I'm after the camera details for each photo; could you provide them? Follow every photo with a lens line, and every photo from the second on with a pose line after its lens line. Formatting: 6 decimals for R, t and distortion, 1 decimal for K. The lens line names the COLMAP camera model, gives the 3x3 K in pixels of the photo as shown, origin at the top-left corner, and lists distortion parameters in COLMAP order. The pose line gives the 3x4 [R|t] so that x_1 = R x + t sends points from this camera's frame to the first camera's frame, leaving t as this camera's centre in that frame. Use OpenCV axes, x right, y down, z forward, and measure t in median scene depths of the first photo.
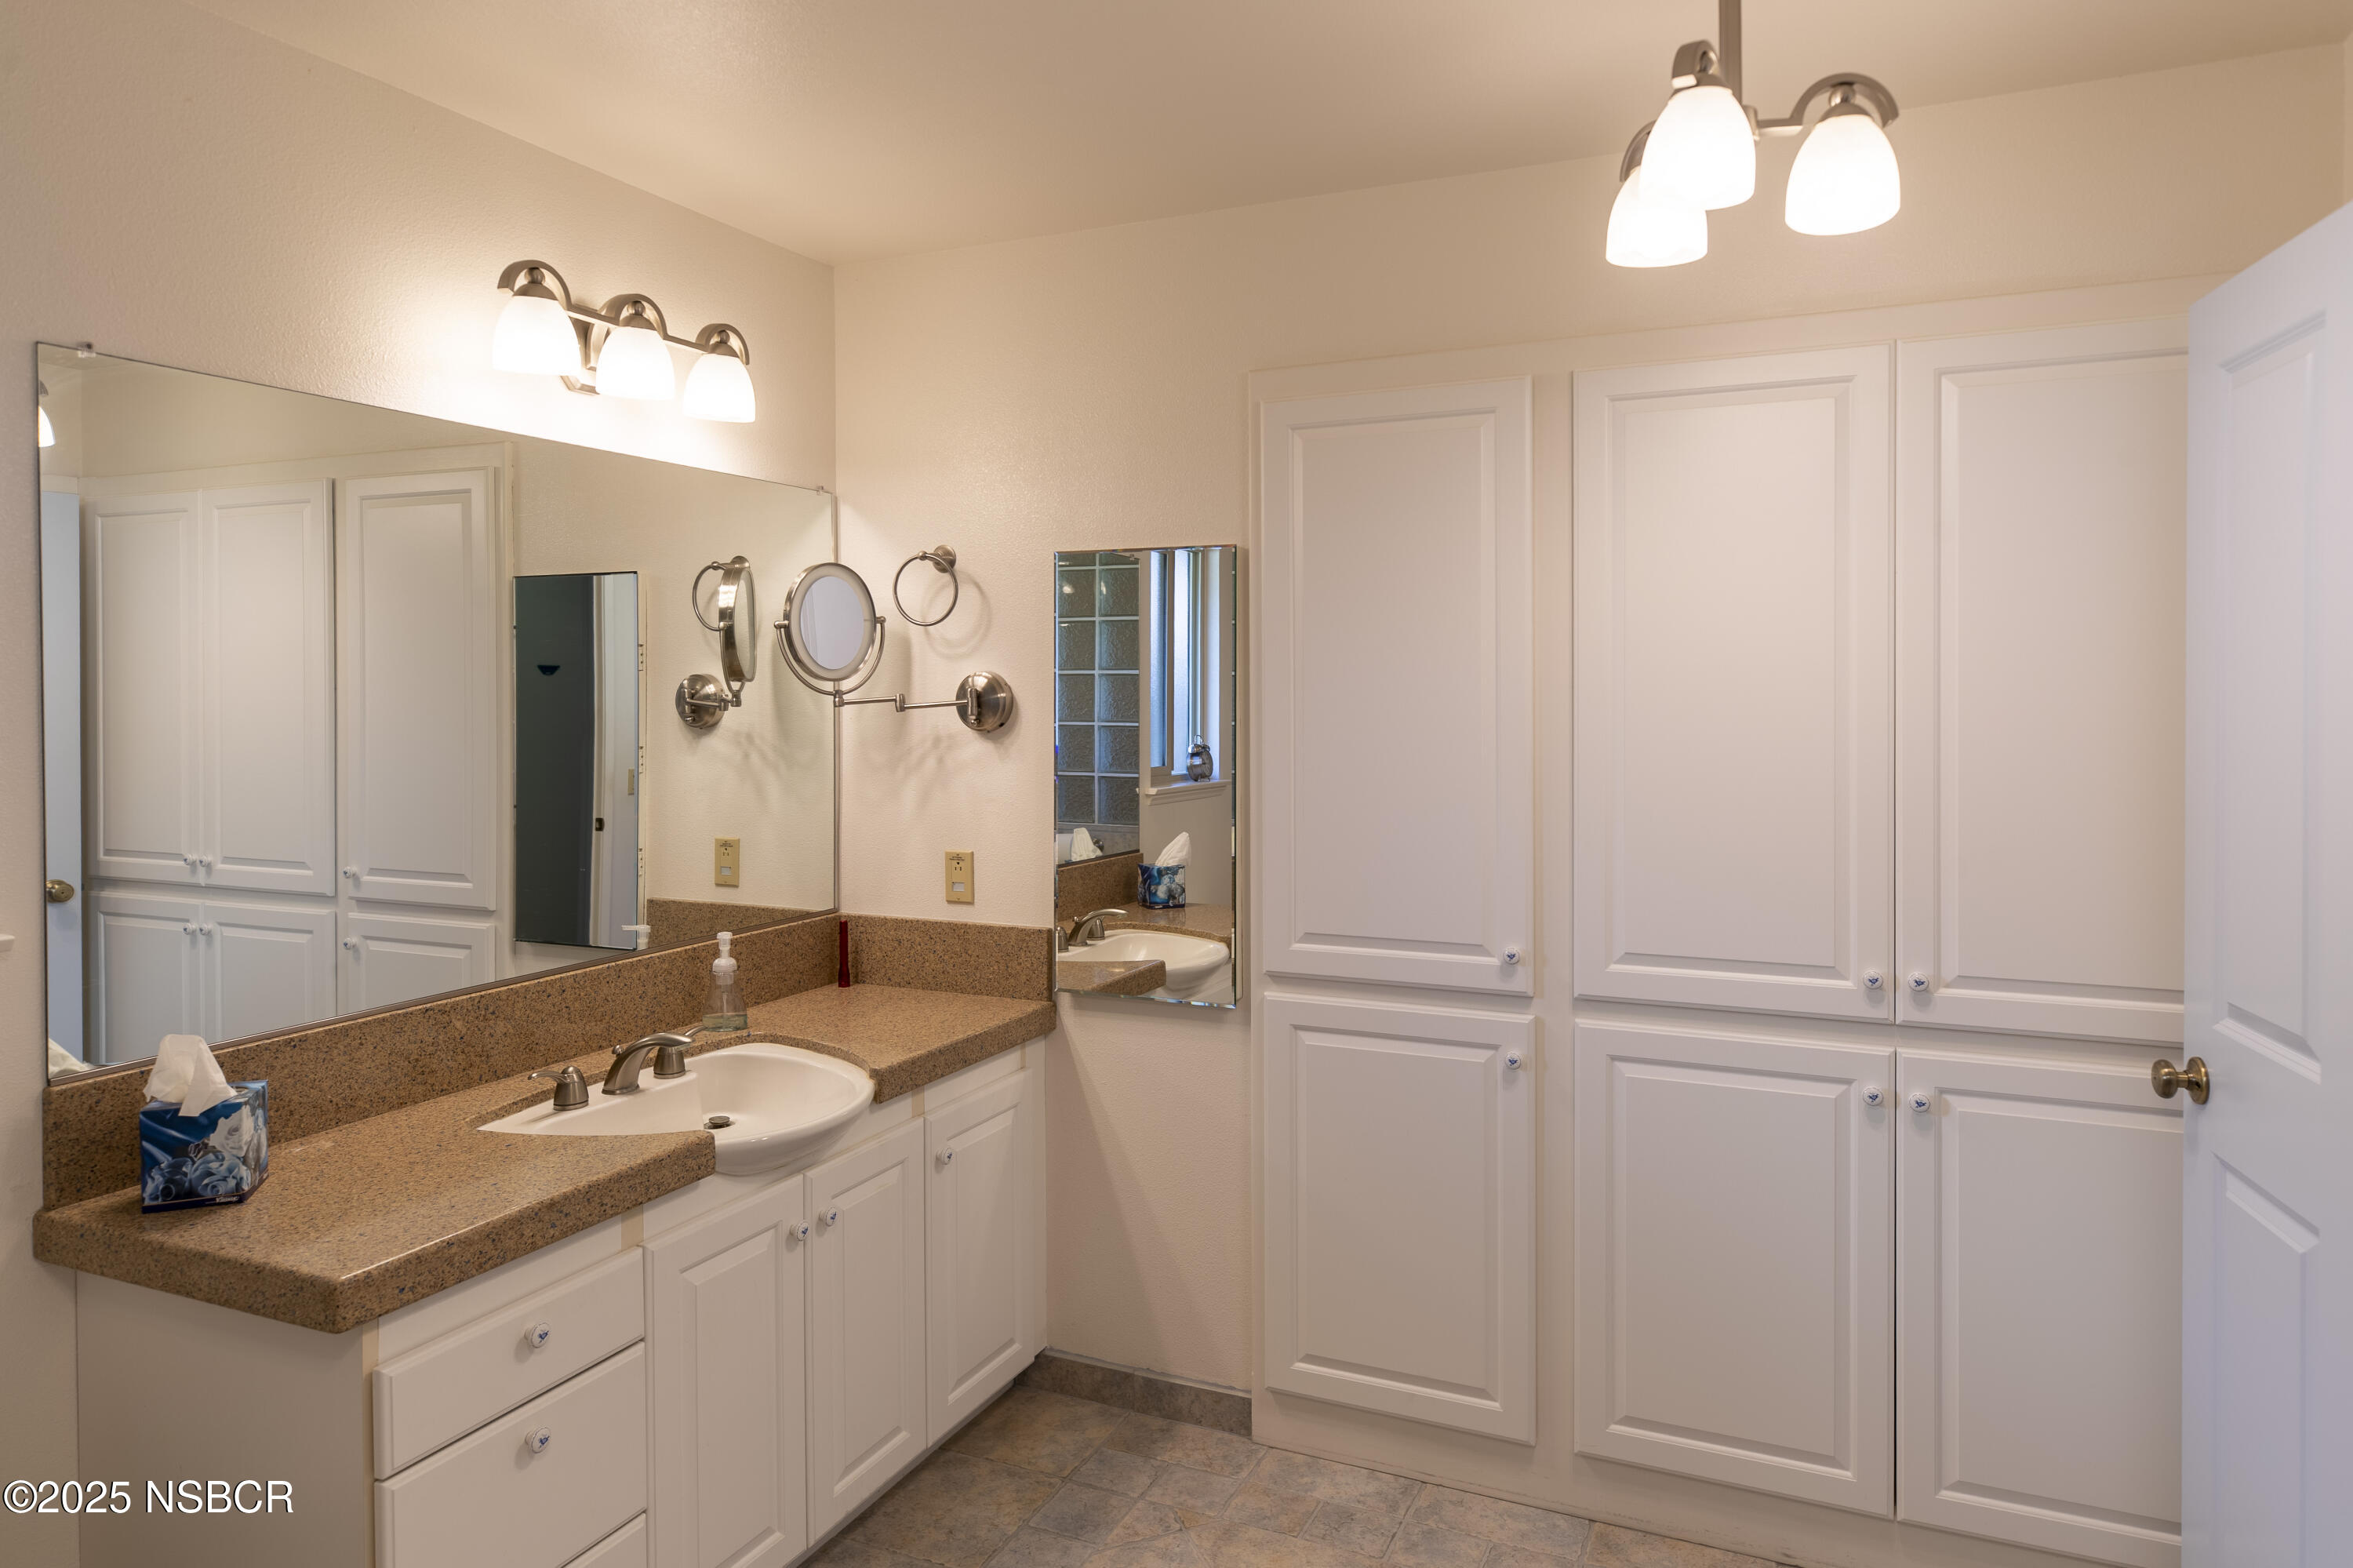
lens RADIAL K [[1462.6, 0, 1126.8], [0, 1462.6, 699.0], [0, 0, 1]] dist [0.007777, 0.002638]
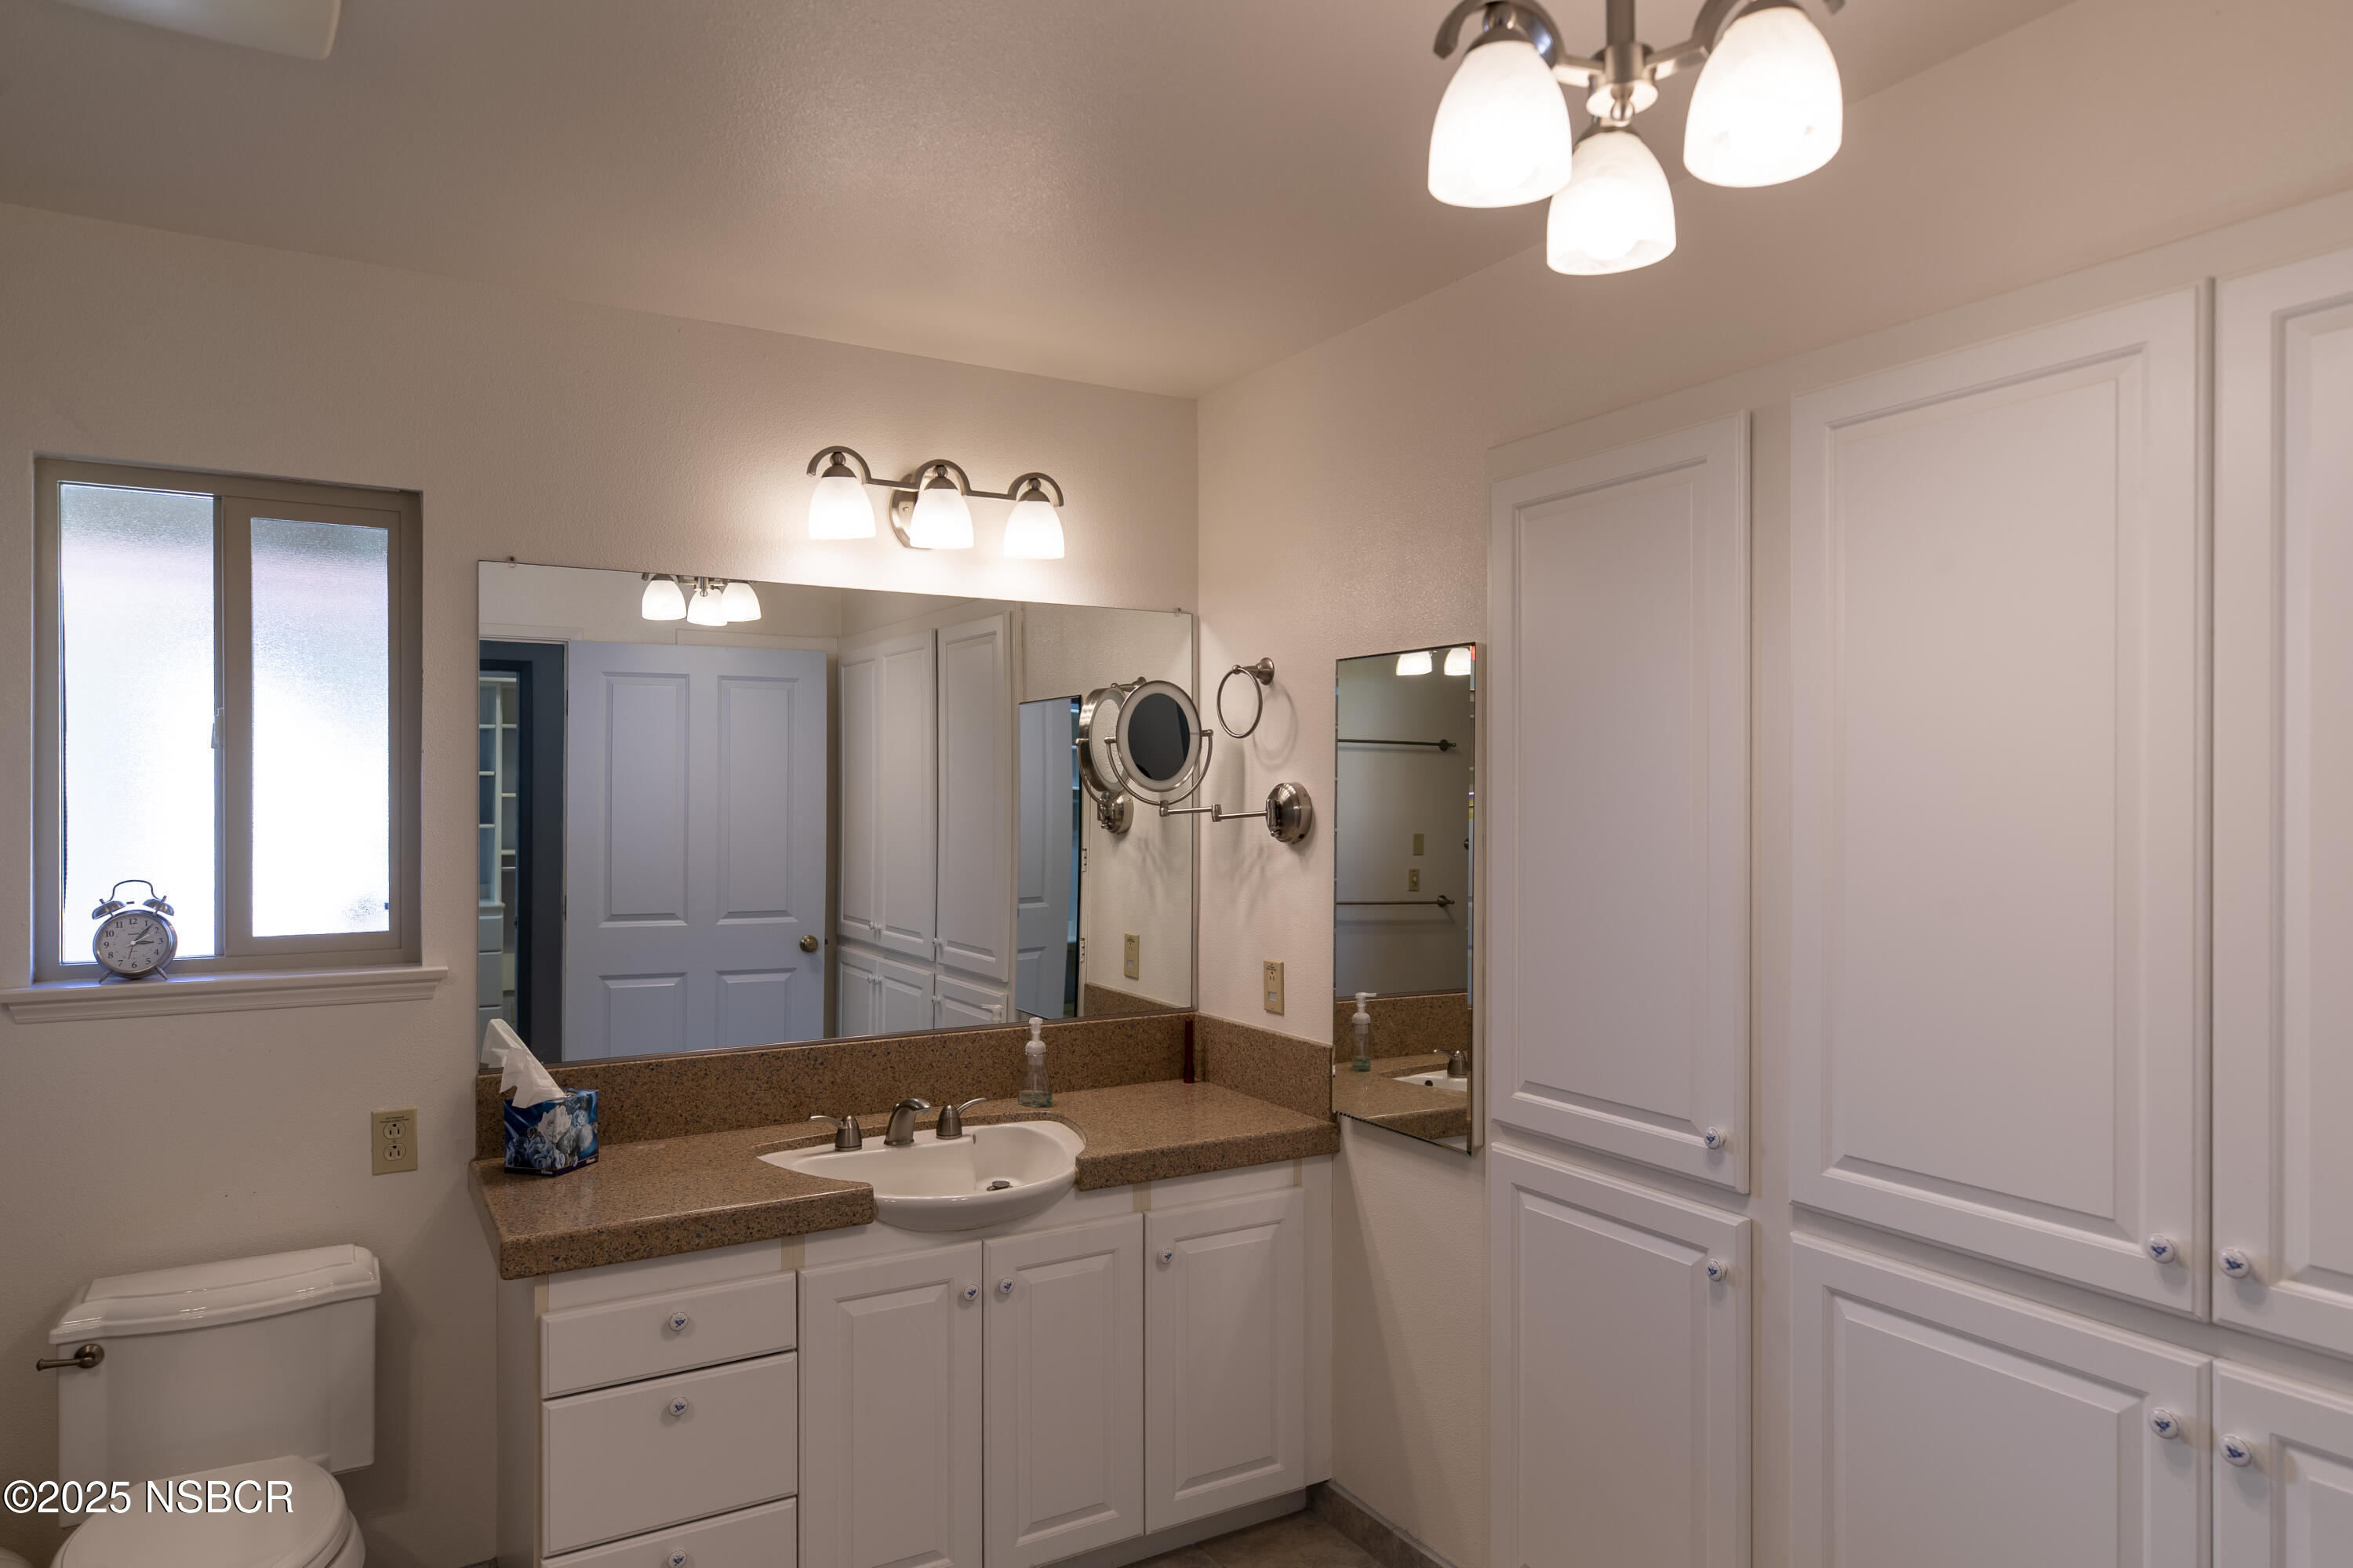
lens RADIAL K [[1431.9, 0, 1176.5], [0, 1431.9, 784.0], [0, 0, 1]] dist [0.004103, 0.000821]
pose [[0.811527, -0.000824, -0.584315, 0.454465], [-0.006334, 0.999928, -0.010207, -0.008117], [0.584281, 0.011985, 0.811463, 0.179194]]
